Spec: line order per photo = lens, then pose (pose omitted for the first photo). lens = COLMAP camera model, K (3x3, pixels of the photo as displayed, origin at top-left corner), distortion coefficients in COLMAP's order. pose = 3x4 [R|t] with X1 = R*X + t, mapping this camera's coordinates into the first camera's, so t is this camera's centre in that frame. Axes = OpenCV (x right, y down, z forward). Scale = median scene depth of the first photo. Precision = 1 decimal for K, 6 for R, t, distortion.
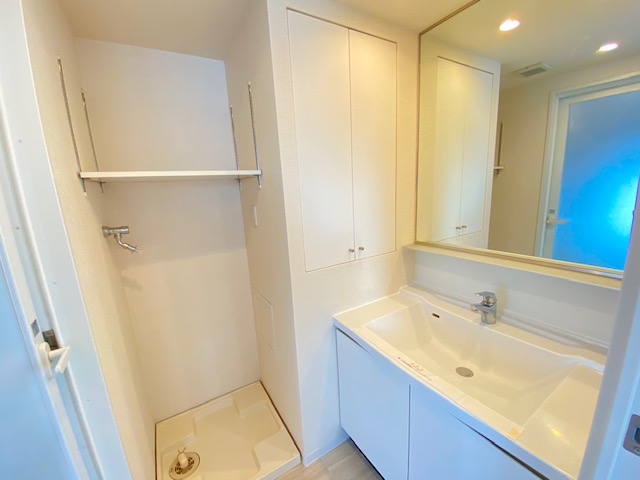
lens RADIAL K [[264.0, 0, 320.0], [0, 264.0, 240.0], [0, 0, 1]] dist [-0.002632, -0.000501]
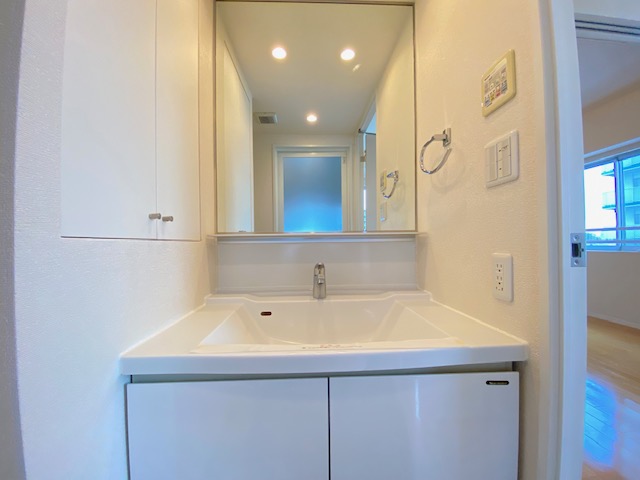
lens RADIAL K [[255.0, 0, 321.6], [0, 255.0, 245.8], [0, 0, 1]] dist [0.000365, -0.000042]
pose [[0.469704, 0.039932, 0.881920, -0.157408], [0.167120, 0.976892, -0.133239, 0.199611], [-0.866861, 0.209969, 0.452177, 0.425805]]
